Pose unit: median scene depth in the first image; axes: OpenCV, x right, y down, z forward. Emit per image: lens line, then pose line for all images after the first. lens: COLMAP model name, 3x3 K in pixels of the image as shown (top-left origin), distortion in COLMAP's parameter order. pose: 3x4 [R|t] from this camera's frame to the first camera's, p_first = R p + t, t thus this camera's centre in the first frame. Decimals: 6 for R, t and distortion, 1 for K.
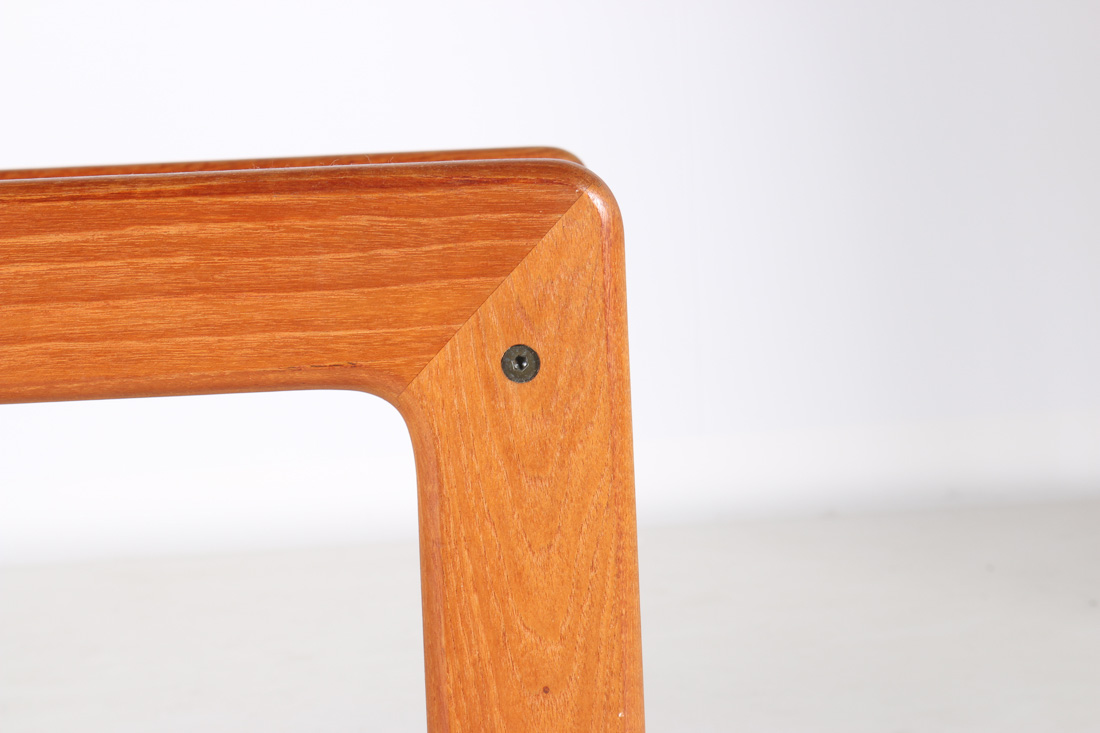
lens RADIAL K [[2648.5, 0, 550.0], [0, 2648.5, 367.1], [0, 0, 1]] dist [0.040227, 0.000000]
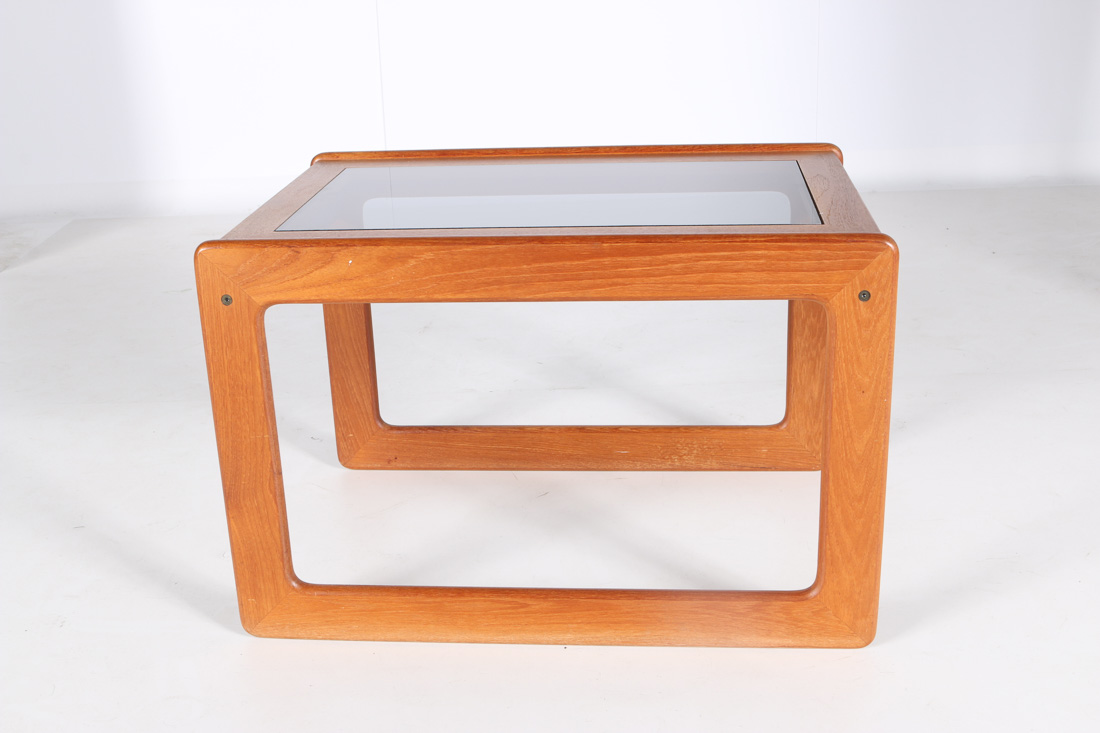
lens RADIAL K [[1382.0, 0, 550.2], [0, 1382.0, 367.4], [0, 0, 1]] dist [-0.095645, 0.000000]
pose [[0.996431, 0.040148, -0.074252, -0.265439], [-0.019275, 0.964630, 0.262901, -0.351284], [0.082181, -0.260531, 0.961961, -0.667085]]
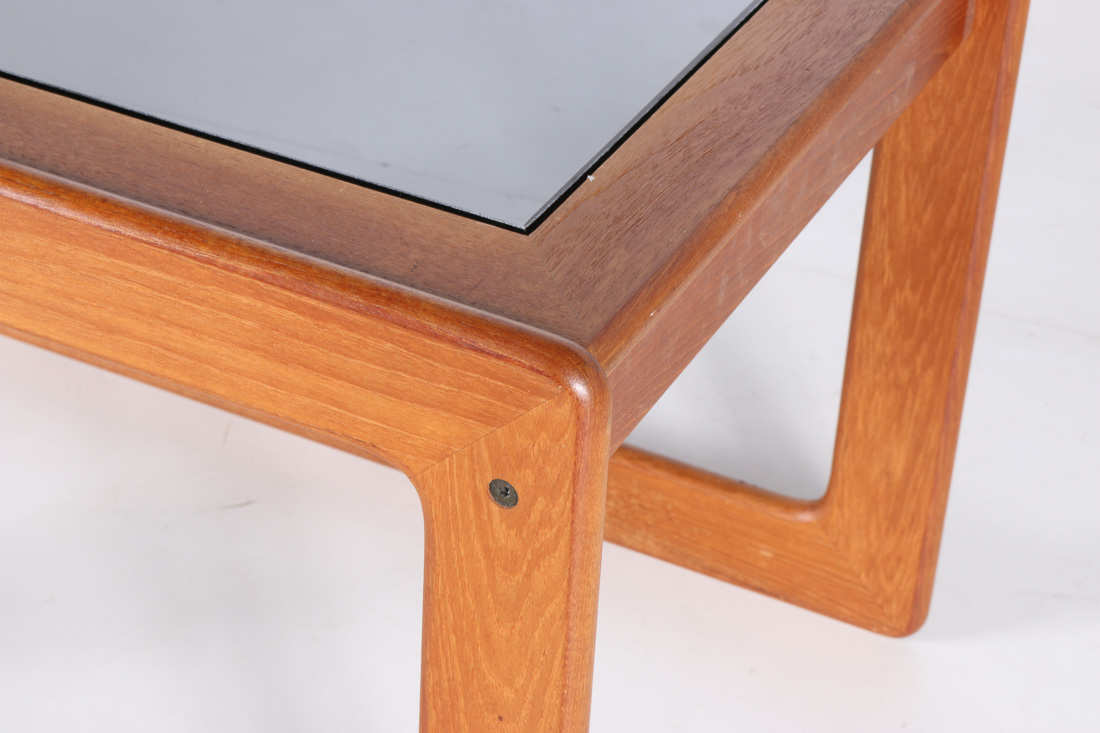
lens RADIAL K [[2648.5, 0, 548.2], [0, 2648.5, 366.0], [0, 0, 1]] dist [0.040227, 0.000000]
pose [[0.888663, 0.322714, -0.325781, 0.357093], [-0.123105, 0.852259, 0.508429, -0.625487], [0.441727, -0.411717, 0.797099, 0.131616]]
